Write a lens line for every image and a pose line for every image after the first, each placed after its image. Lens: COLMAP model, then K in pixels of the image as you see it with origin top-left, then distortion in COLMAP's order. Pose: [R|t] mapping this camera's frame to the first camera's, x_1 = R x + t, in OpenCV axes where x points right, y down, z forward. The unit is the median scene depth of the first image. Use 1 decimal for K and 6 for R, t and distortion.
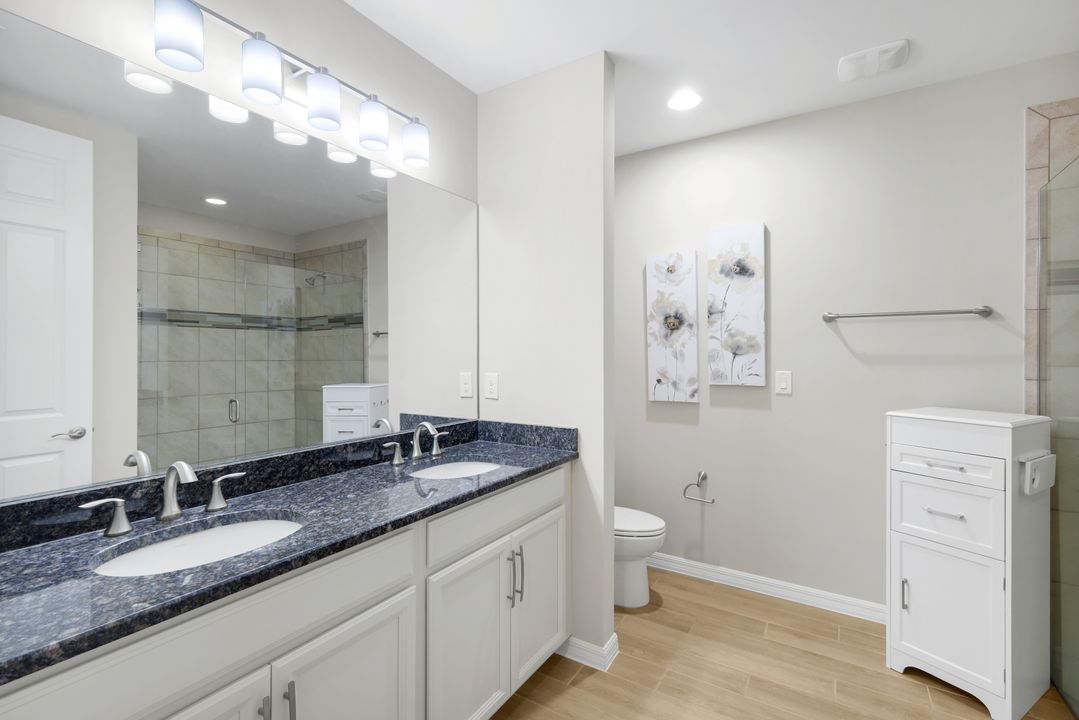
lens RADIAL K [[474.5, 0, 539.5], [0, 474.5, 360.0], [0, 0, 1]] dist [0.002297, -0.000042]
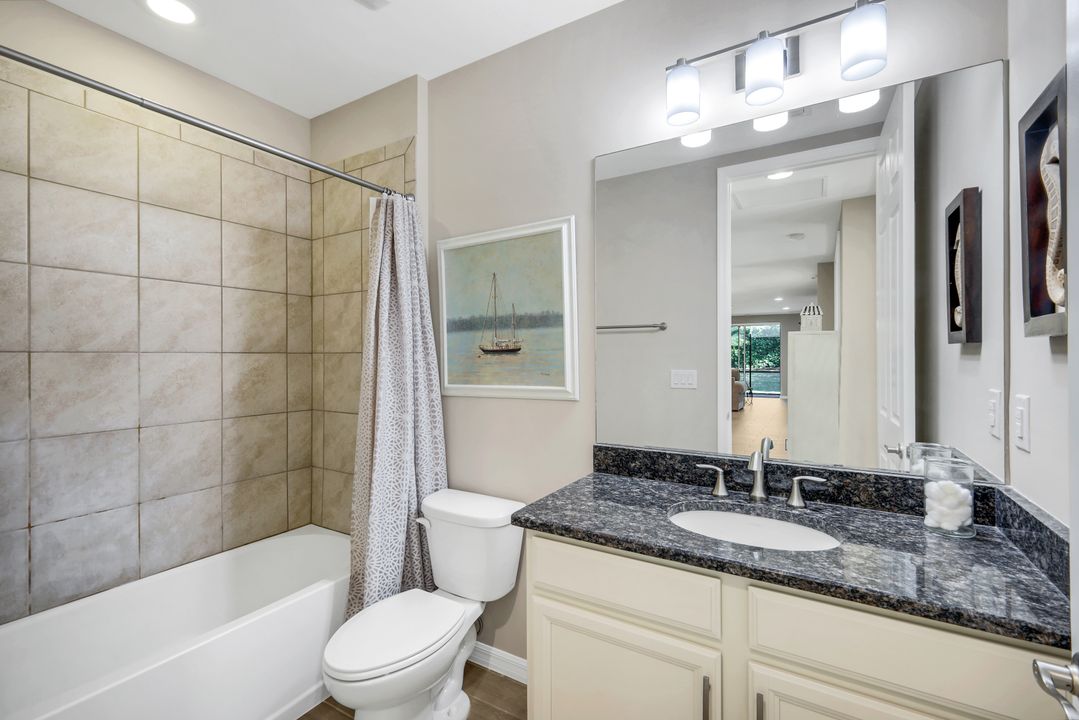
lens RADIAL K [[474.5, 0, 539.5], [0, 474.5, 360.0], [0, 0, 1]] dist [0.002297, -0.000042]
pose [[0.019462, 0.017861, -0.999651, 0.388410], [-0.002031, 0.999839, 0.017825, -0.022436], [0.999809, 0.001684, 0.019495, 0.499843]]
